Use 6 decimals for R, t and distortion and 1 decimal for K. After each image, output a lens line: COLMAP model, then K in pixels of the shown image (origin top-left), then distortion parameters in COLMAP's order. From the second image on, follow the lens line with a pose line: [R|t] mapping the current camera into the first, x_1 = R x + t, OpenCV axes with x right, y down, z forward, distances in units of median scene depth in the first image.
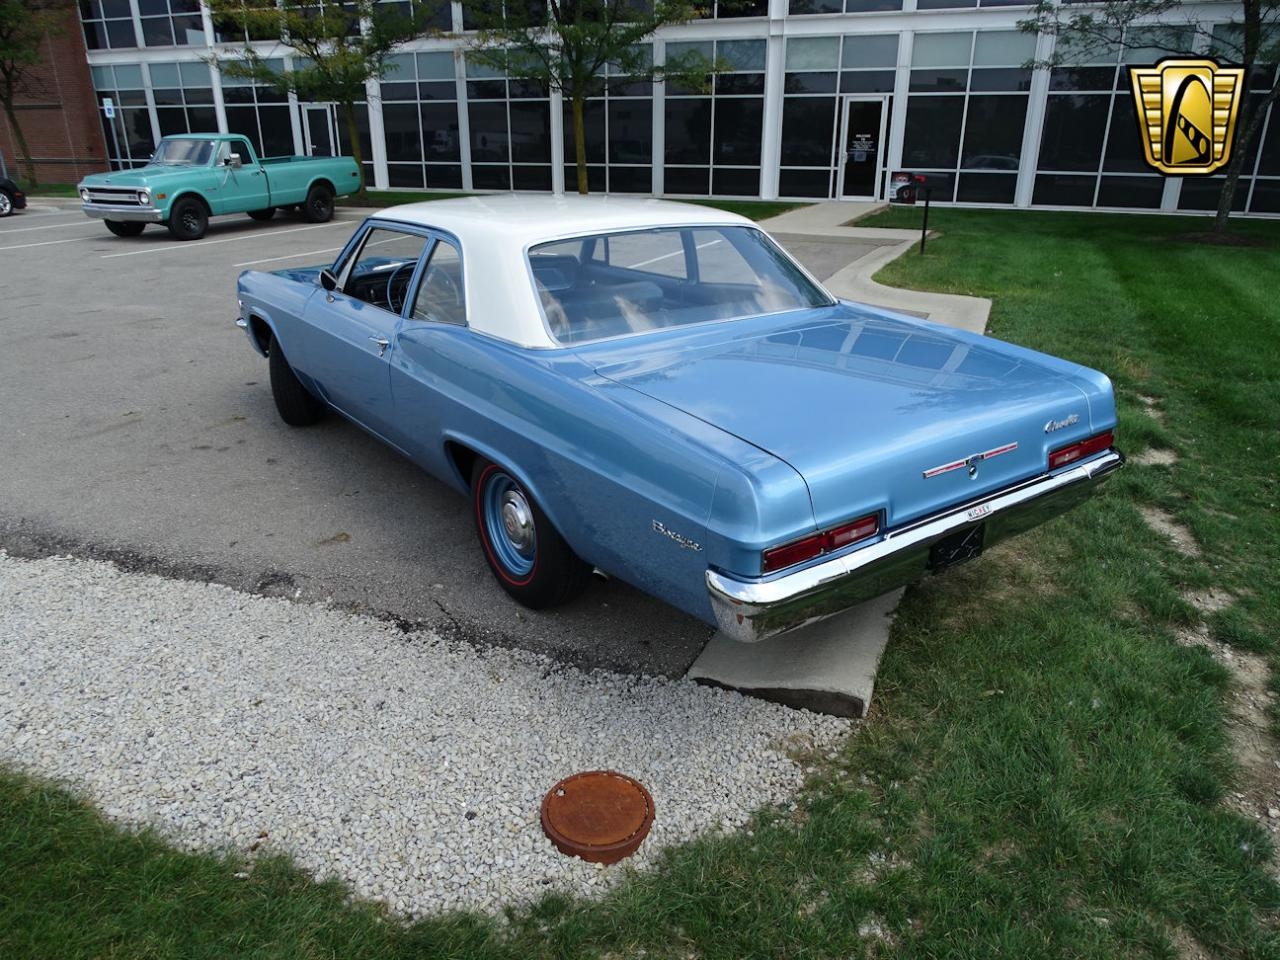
lens RADIAL K [[901.4, 0, 648.2], [0, 901.4, 480.5], [0, 0, 1]] dist [-0.004587, 0.004642]
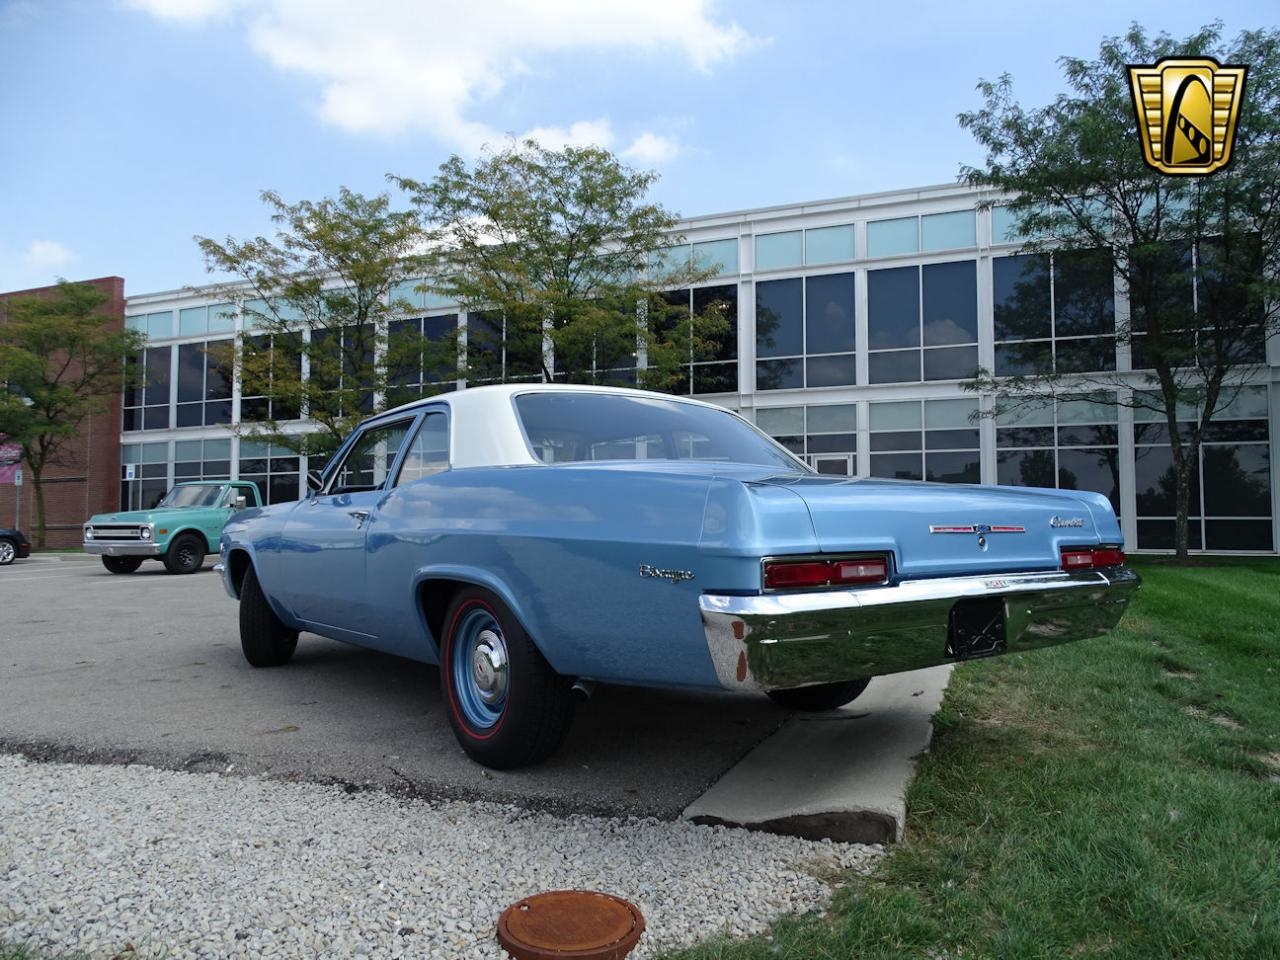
lens RADIAL K [[901.4, 0, 648.2], [0, 901.4, 480.5], [0, 0, 1]] dist [-0.004587, 0.004642]
pose [[0.999851, -0.005121, 0.016467, -0.000320], [0.011360, 0.914001, -0.405553, 0.237858], [-0.012974, 0.405680, 0.913923, 0.097233]]
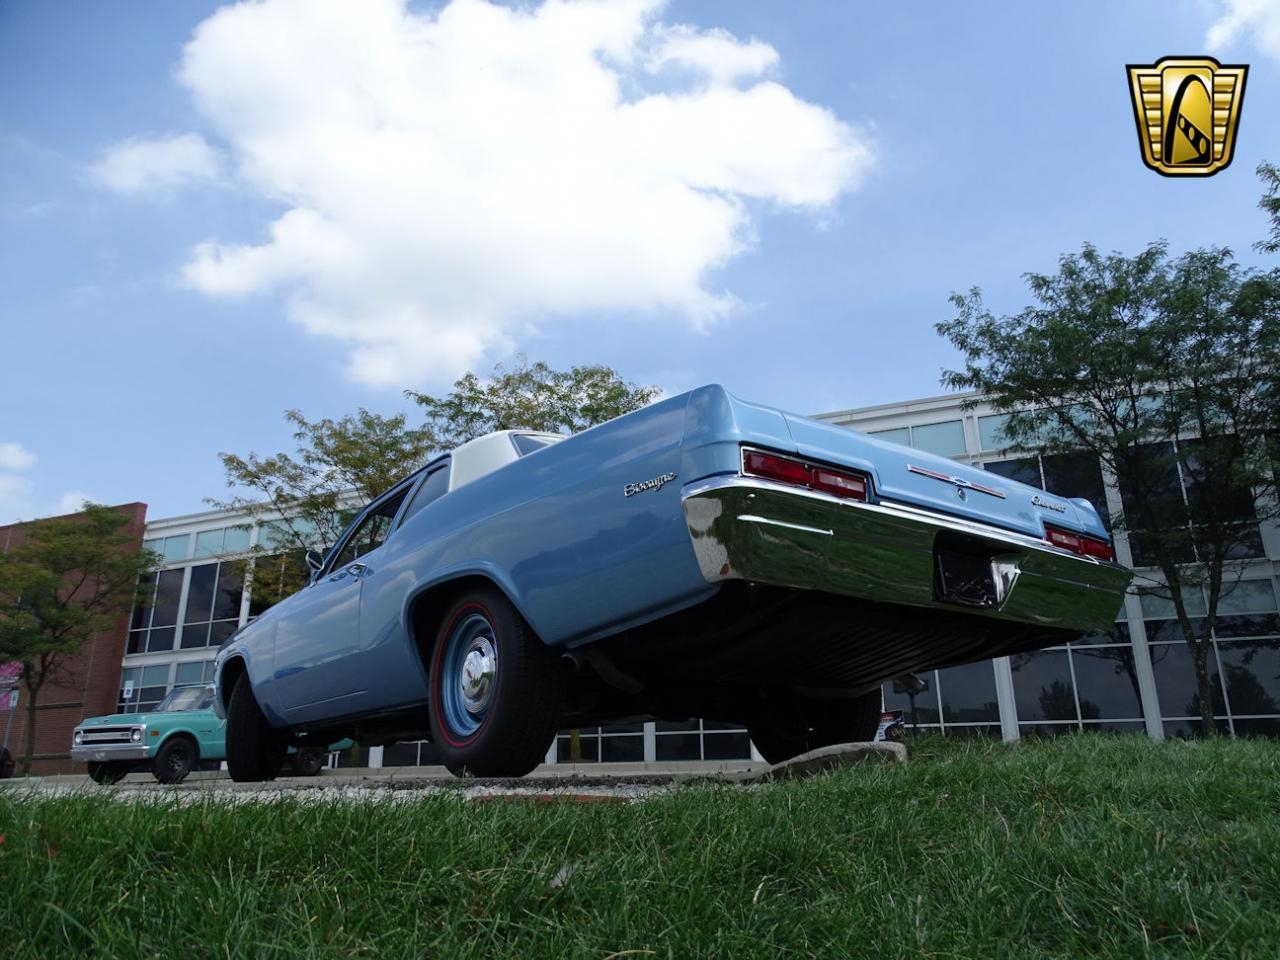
lens RADIAL K [[898.5, 0, 645.9], [0, 898.5, 487.2], [0, 0, 1]] dist [-0.003285, 0.003962]
pose [[0.999859, -0.014313, 0.008728, 0.011852], [0.016629, 0.780827, -0.624526, 0.438821], [0.002124, 0.624584, 0.780955, 0.196219]]
